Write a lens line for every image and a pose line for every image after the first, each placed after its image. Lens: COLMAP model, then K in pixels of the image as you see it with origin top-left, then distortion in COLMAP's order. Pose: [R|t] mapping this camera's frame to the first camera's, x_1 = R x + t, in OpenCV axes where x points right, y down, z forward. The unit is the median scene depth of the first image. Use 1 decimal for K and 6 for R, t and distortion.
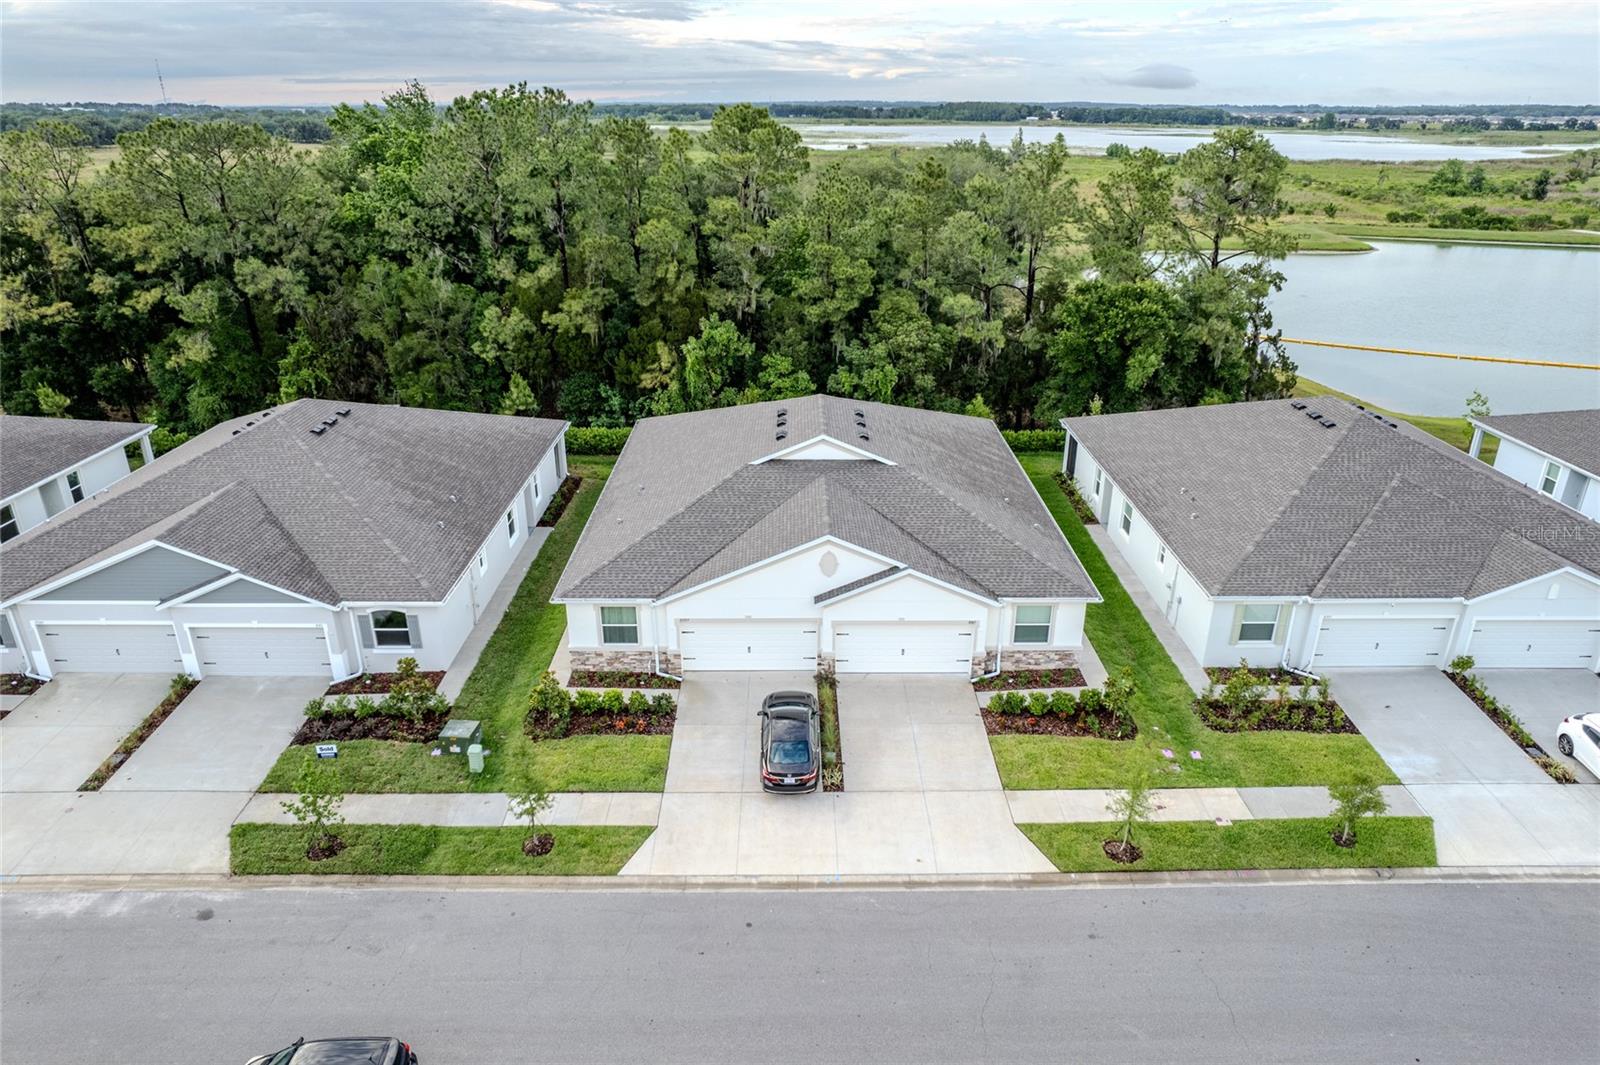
lens RADIAL K [[1013.2, 0, 802.8], [0, 1013.2, 528.8], [0, 0, 1]] dist [-0.029273, 0.003995]
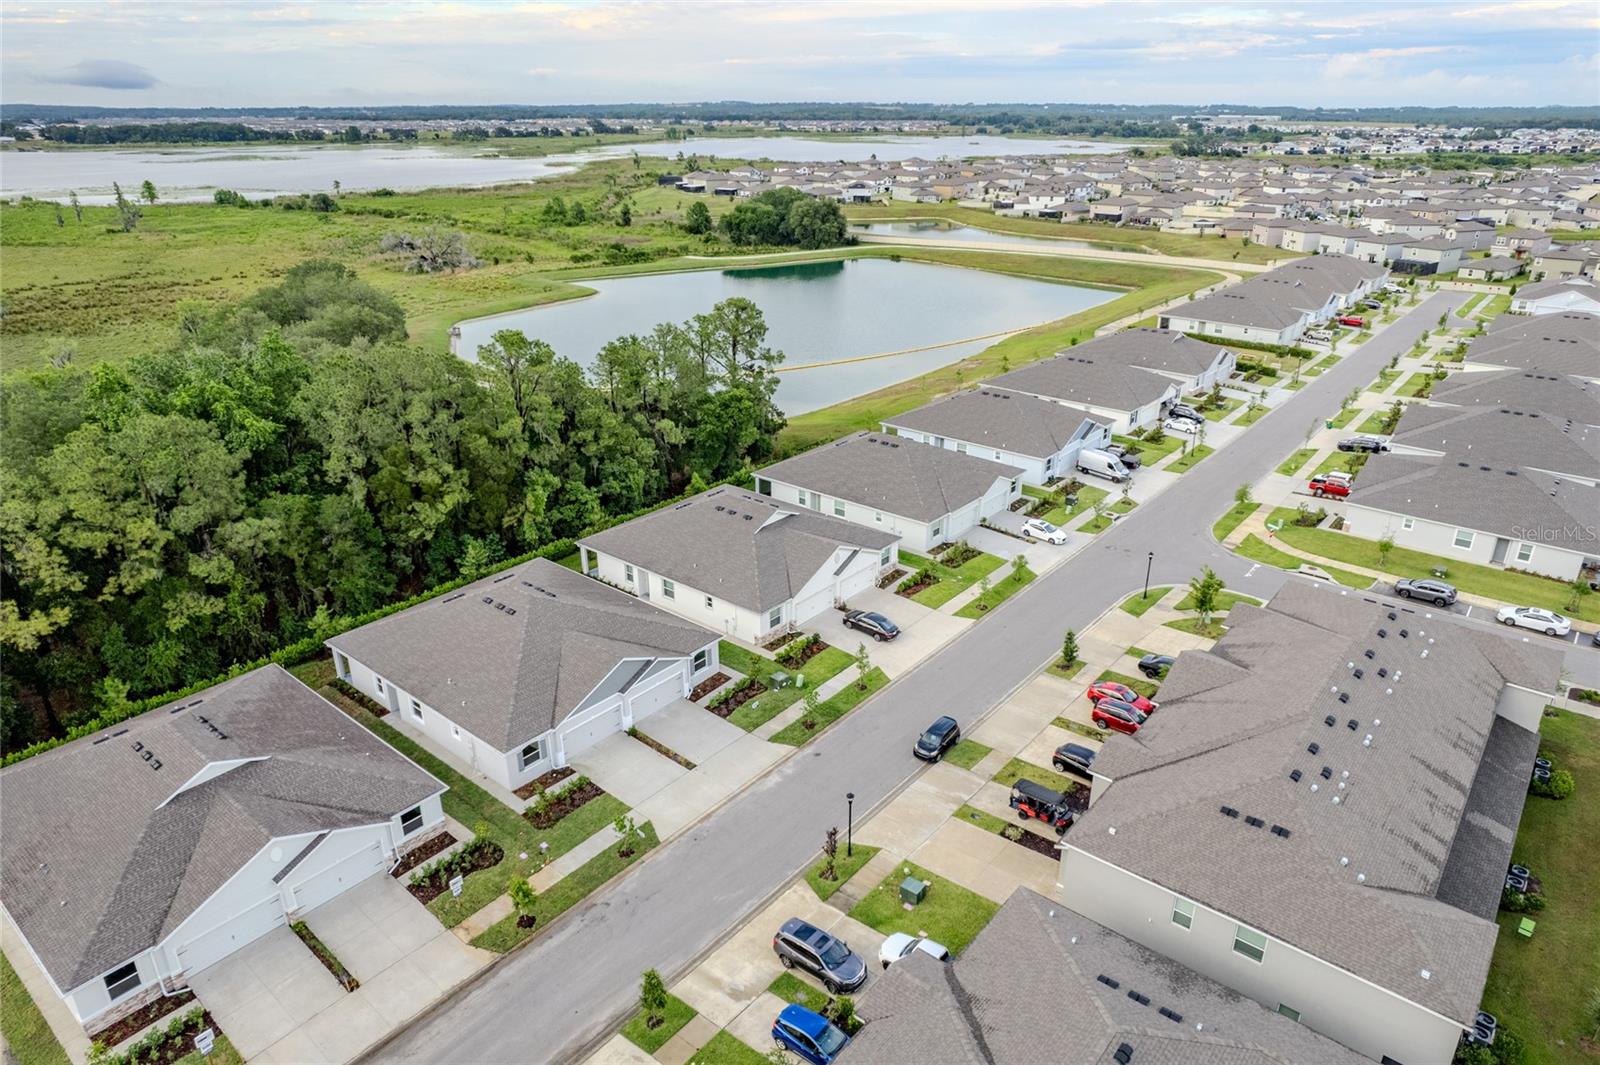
lens RADIAL K [[1013.2, 0, 799.5], [0, 1013.2, 533.3], [0, 0, 1]] dist [-0.029273, 0.003995]
pose [[0.639273, -0.303354, 0.706616, -1.634084], [0.298430, 0.944750, 0.135598, -0.357243], [-0.708710, 0.124191, 0.694483, -0.575300]]
